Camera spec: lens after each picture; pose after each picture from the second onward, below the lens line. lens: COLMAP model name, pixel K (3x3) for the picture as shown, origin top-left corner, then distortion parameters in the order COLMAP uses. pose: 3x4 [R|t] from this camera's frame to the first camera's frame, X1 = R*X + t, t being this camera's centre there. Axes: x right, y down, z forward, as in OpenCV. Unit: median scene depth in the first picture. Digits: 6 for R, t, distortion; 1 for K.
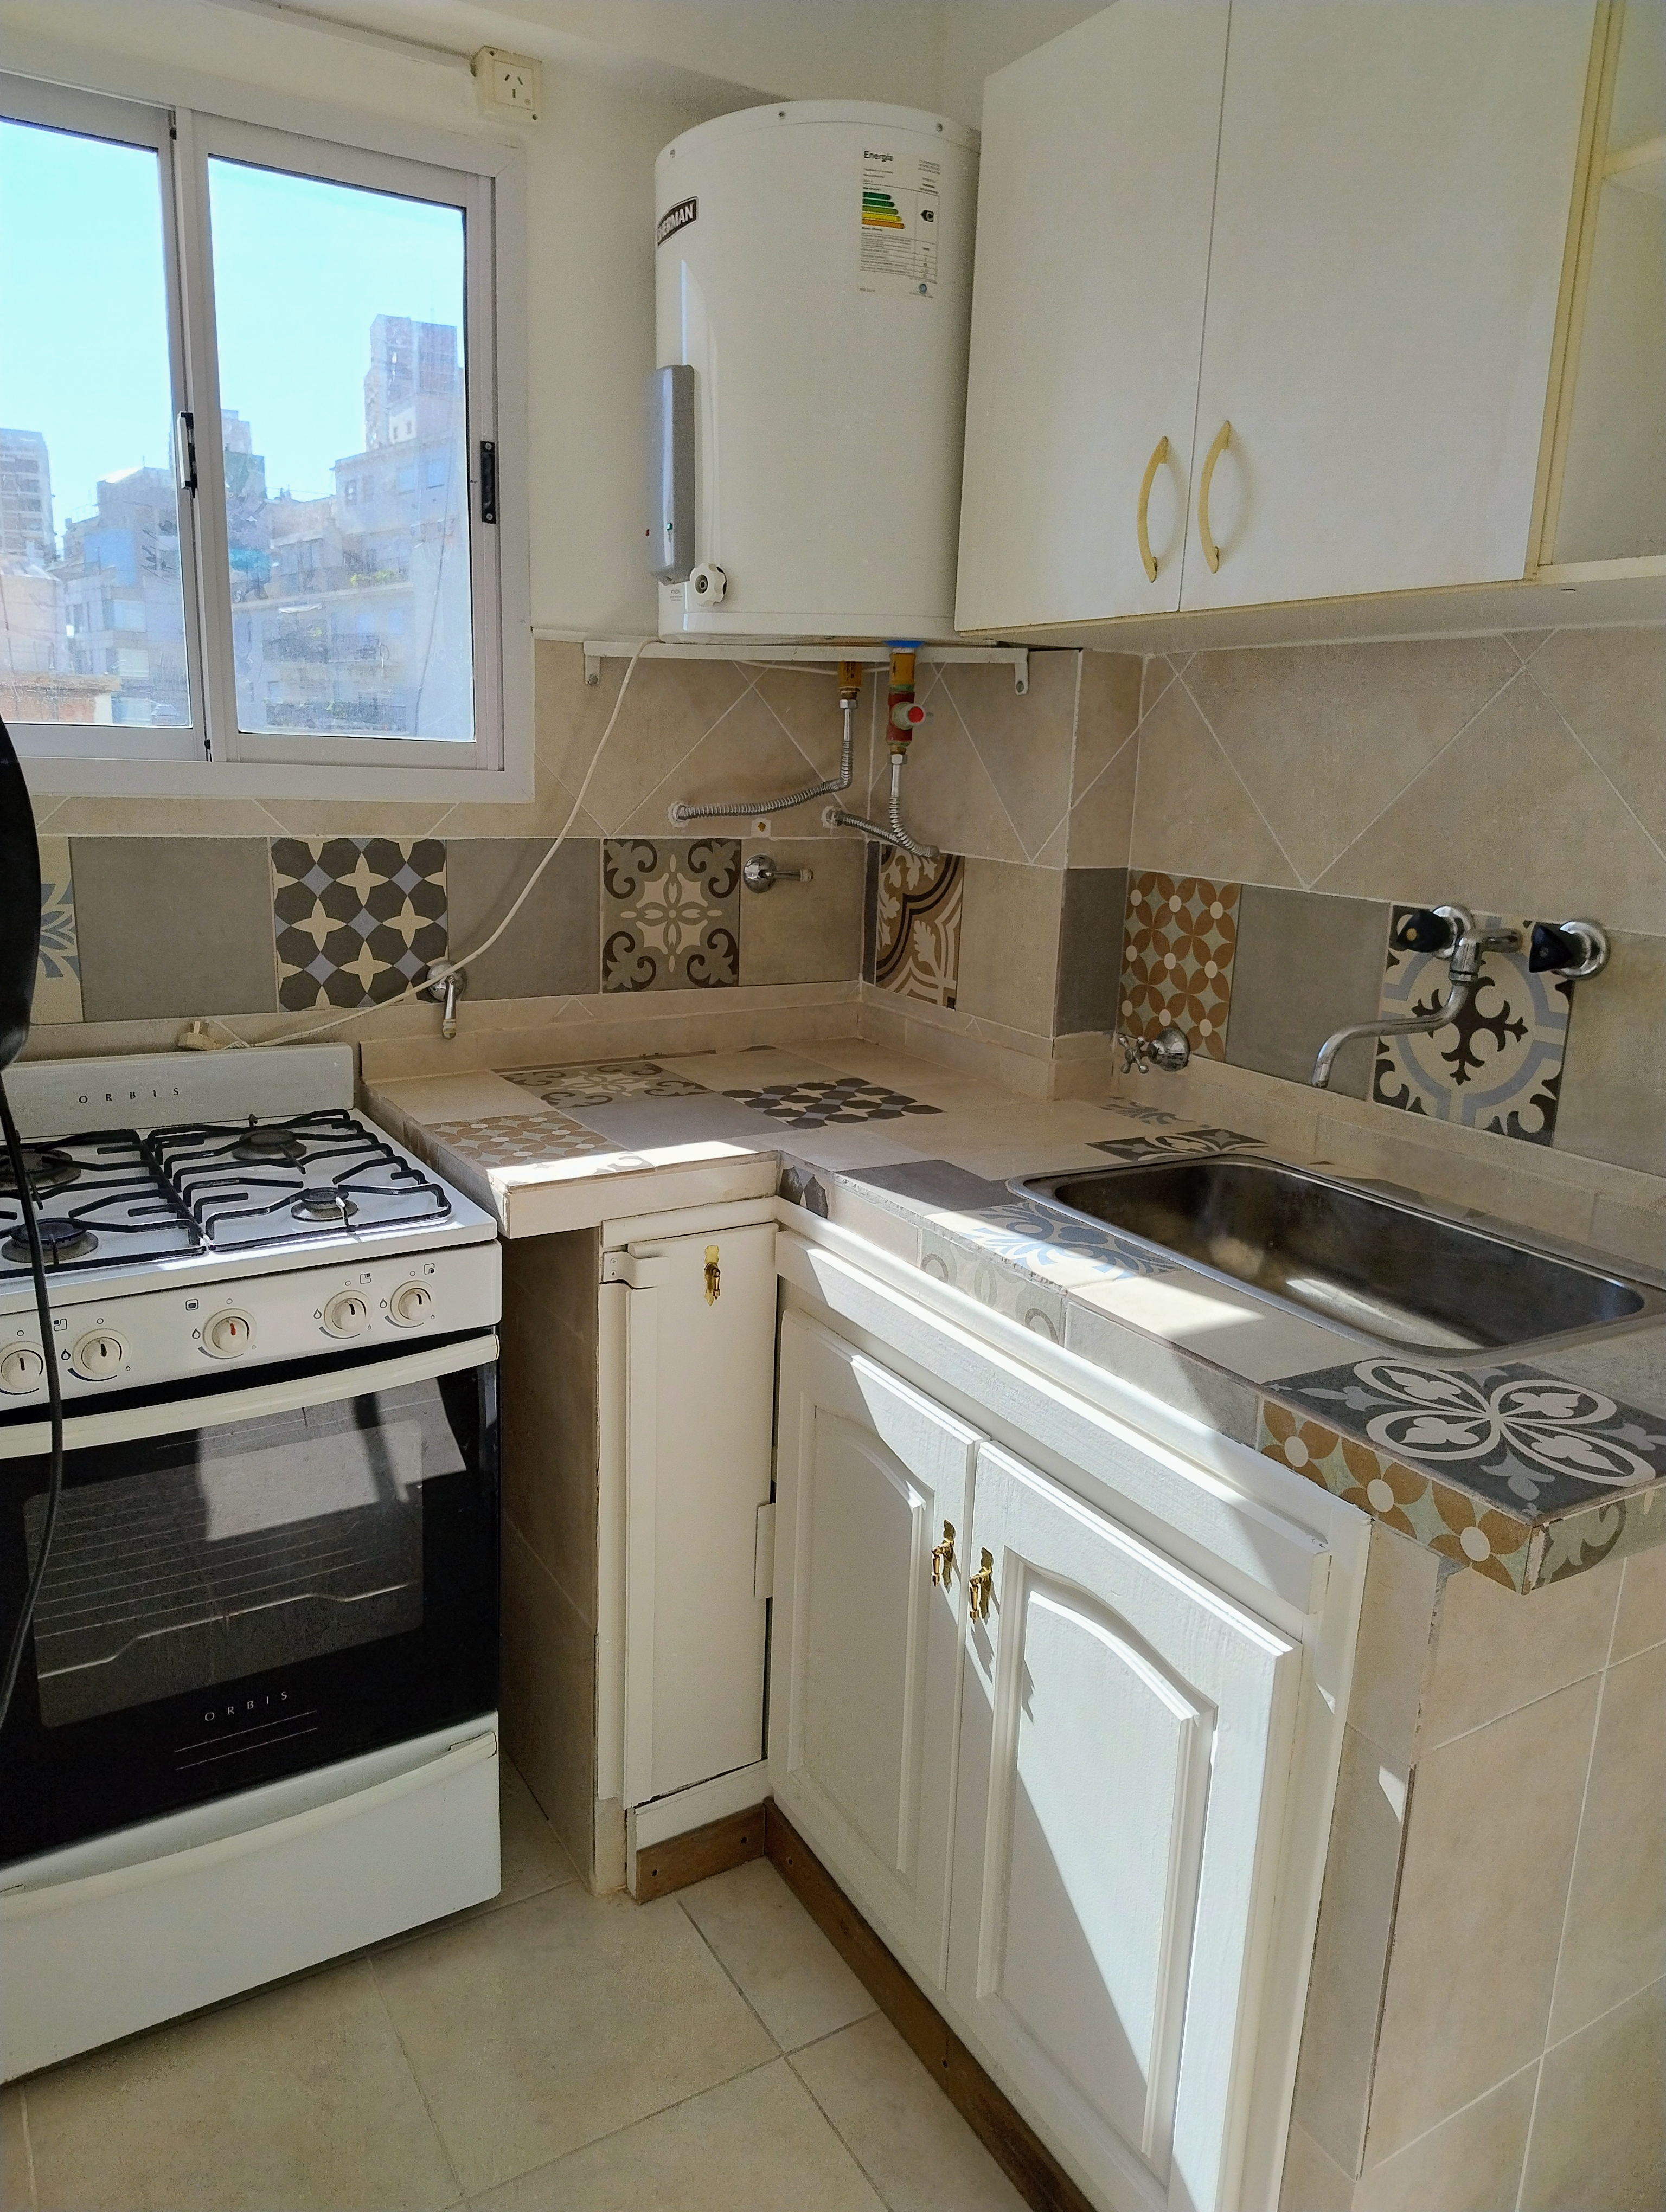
lens RADIAL K [[1560.0, 0, 833.0], [0, 1560.0, 1106.0], [0, 0, 1]] dist [0.071478, -0.061924]
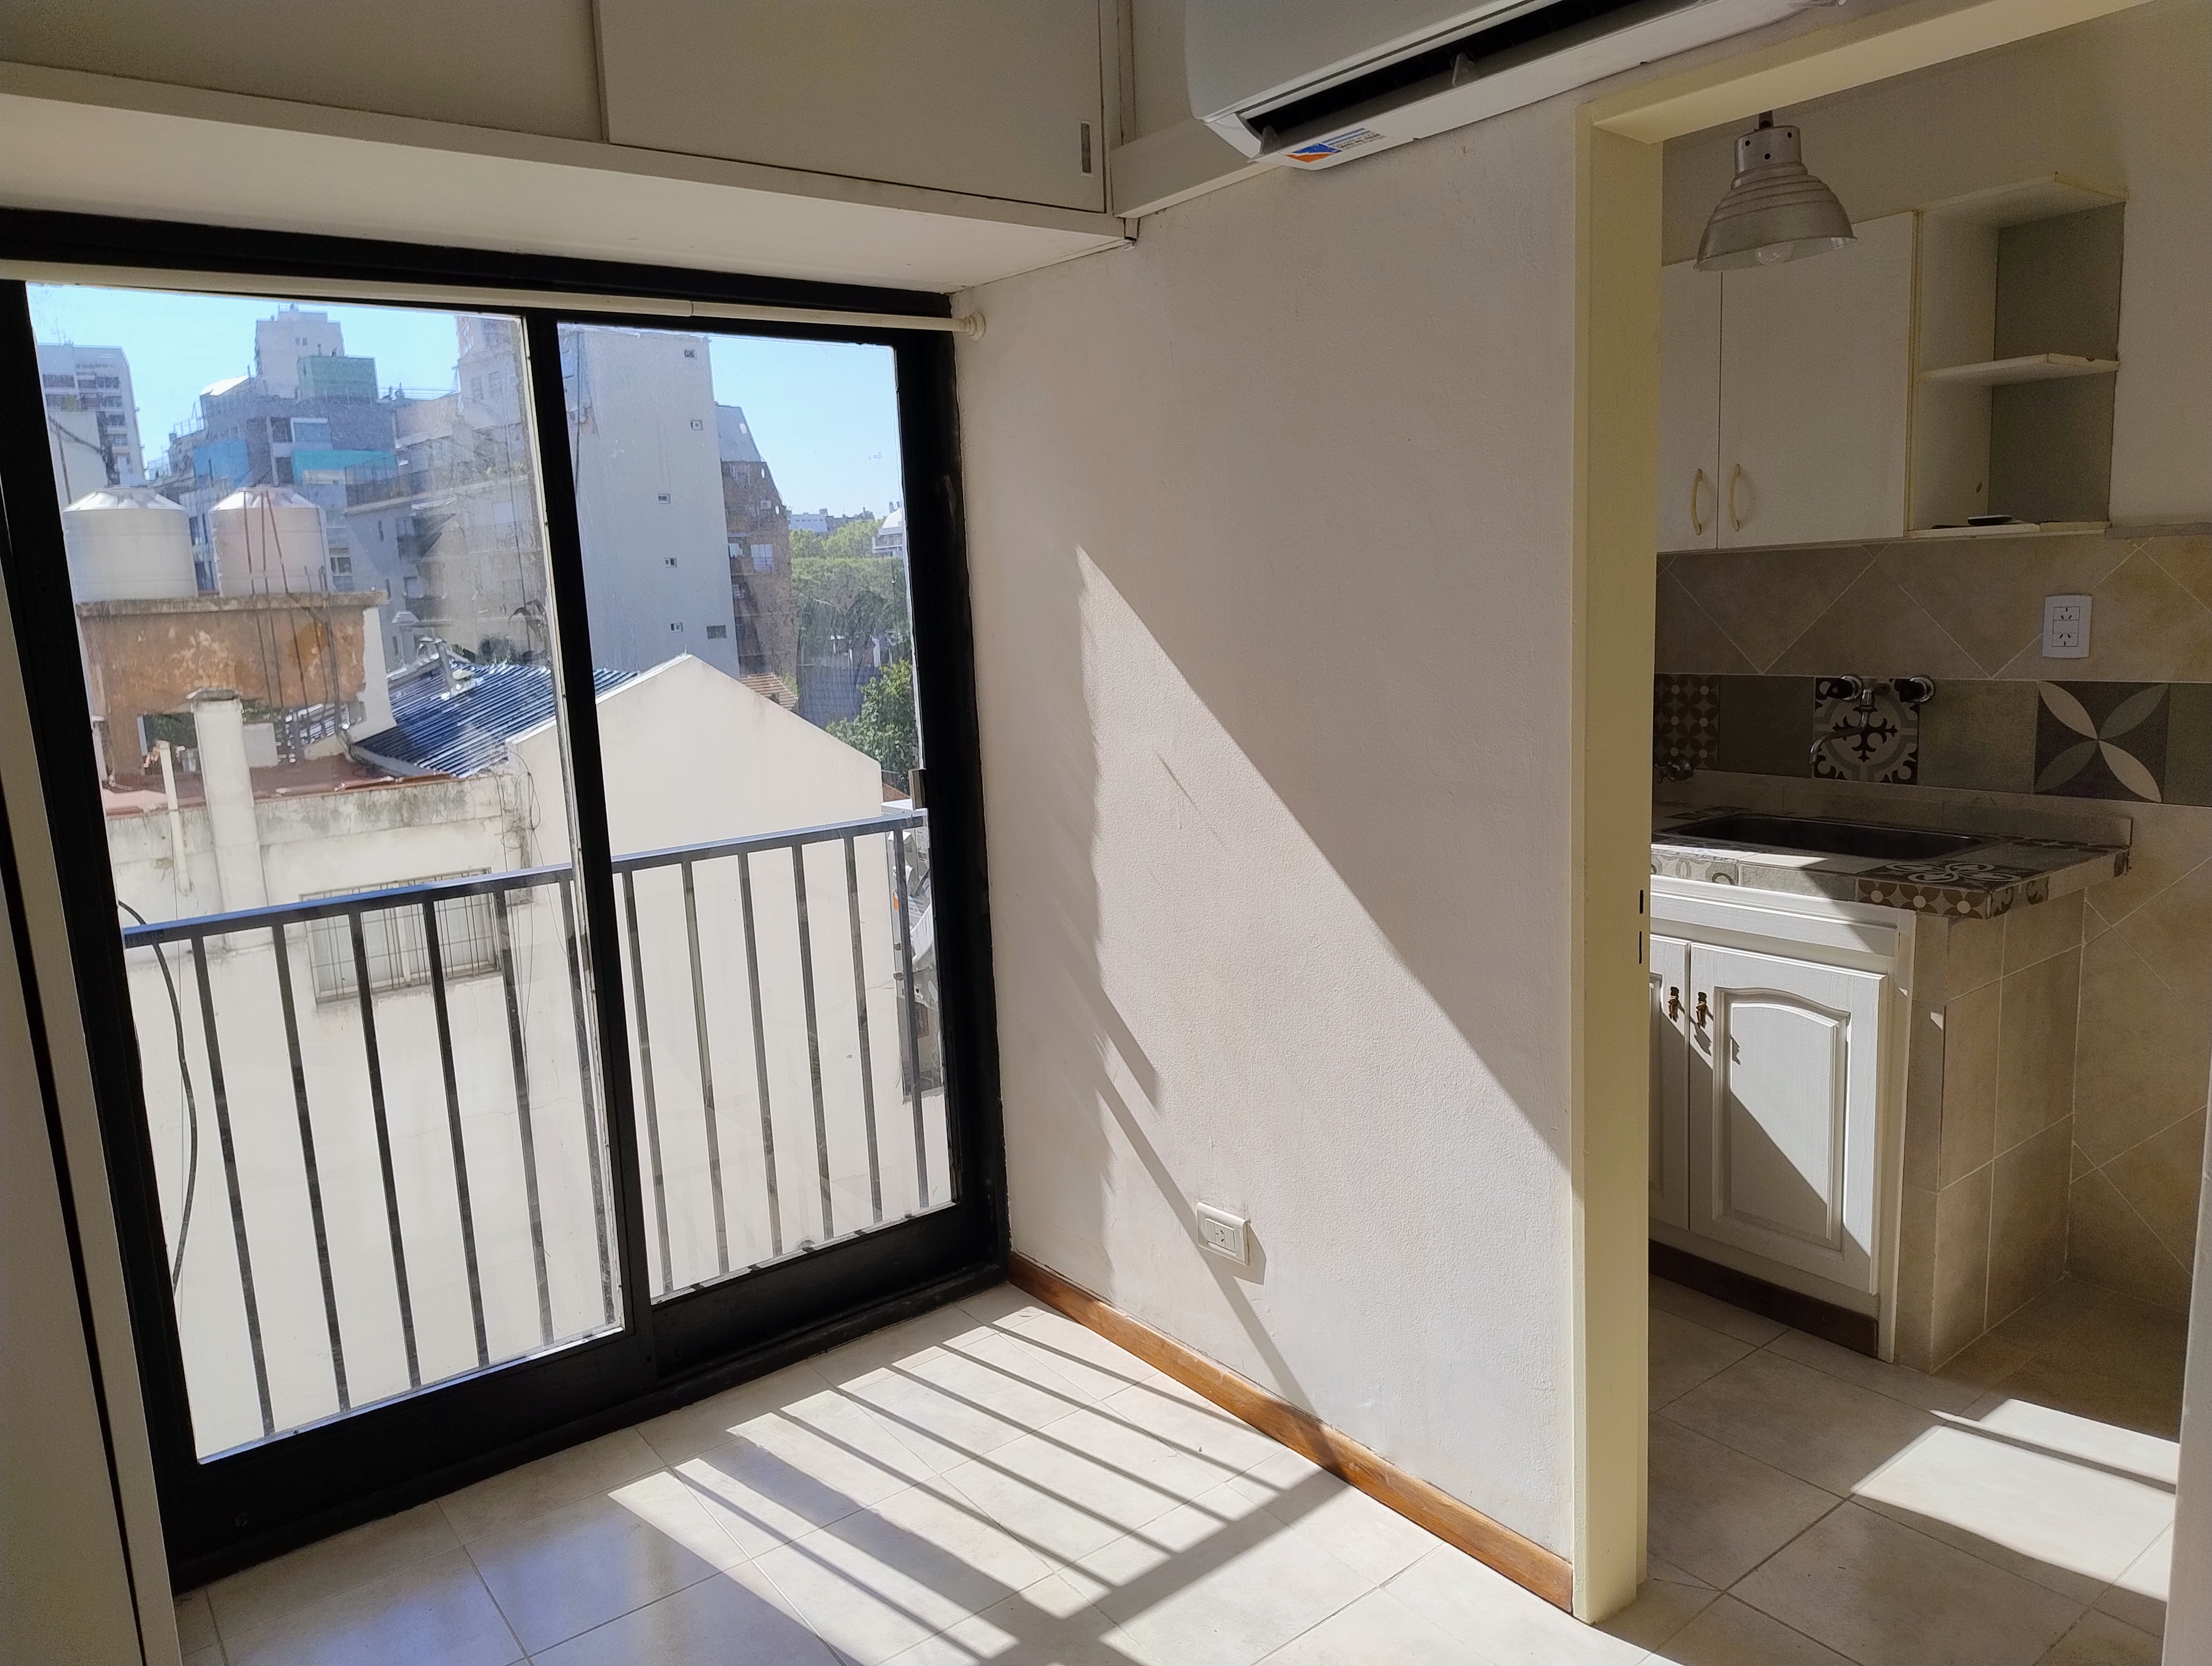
lens RADIAL K [[1560.0, 0, 1129.5], [0, 1560.0, 833.3], [0, 0, 1]] dist [0.071478, -0.061924]
pose [[0.989666, -0.099071, 0.103665, -0.796887], [0.105896, 0.992409, -0.062529, 0.110078], [-0.096684, 0.072860, 0.992645, -0.968813]]
